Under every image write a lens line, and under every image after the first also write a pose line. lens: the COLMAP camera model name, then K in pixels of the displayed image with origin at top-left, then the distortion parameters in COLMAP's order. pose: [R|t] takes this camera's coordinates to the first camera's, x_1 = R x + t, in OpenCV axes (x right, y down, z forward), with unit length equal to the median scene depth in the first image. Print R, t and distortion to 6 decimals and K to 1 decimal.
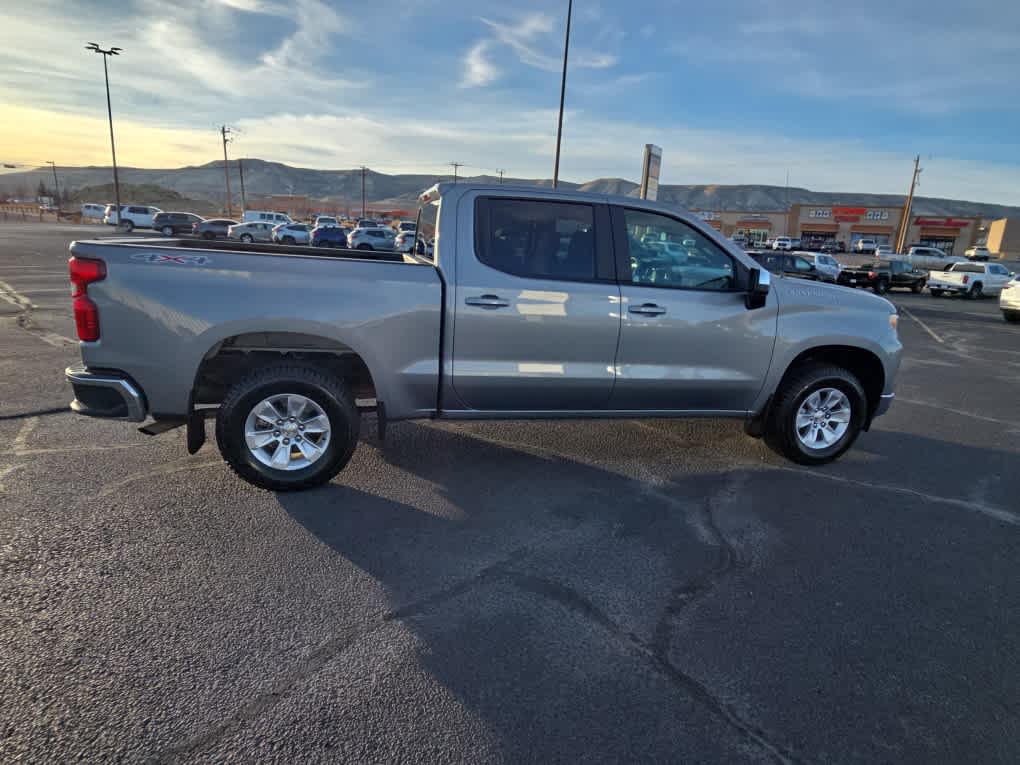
lens RADIAL K [[585.0, 0, 508.0], [0, 585.0, 387.2], [0, 0, 1]] dist [0.004785, 0.000213]
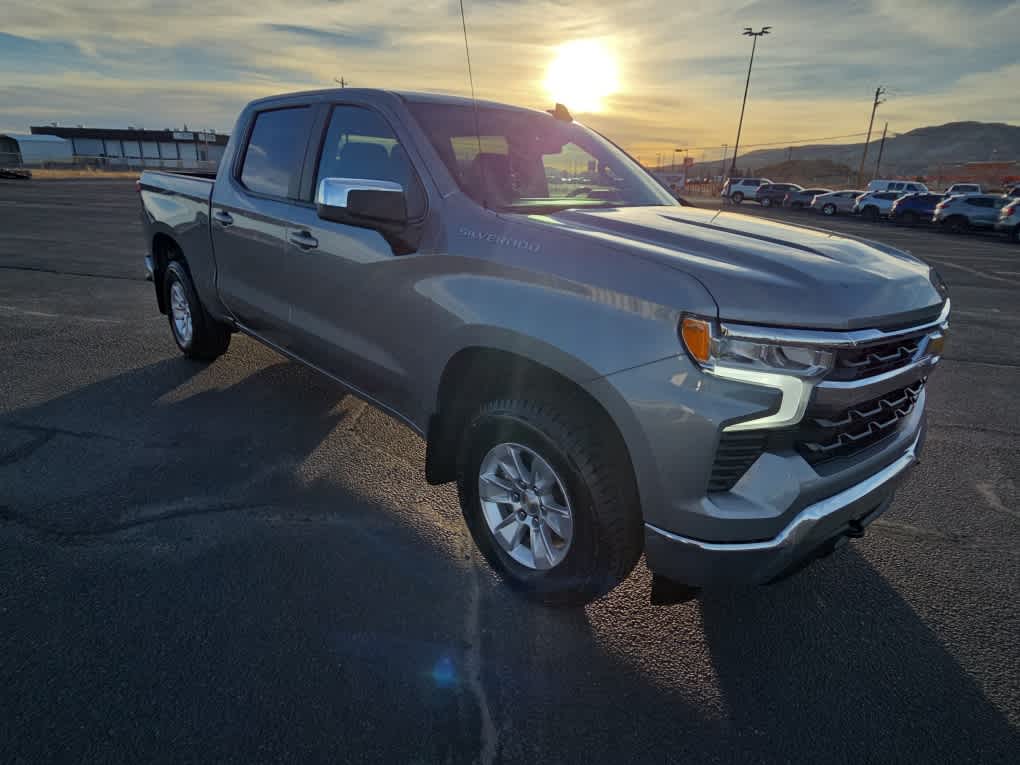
lens RADIAL K [[585.0, 0, 508.0], [0, 585.0, 387.2], [0, 0, 1]] dist [0.004785, 0.000213]
pose [[0.530523, 0.253606, -0.808844, 0.108807], [-0.223213, 0.962316, 0.155319, -0.011584], [0.817754, 0.098144, 0.567139, 0.080352]]
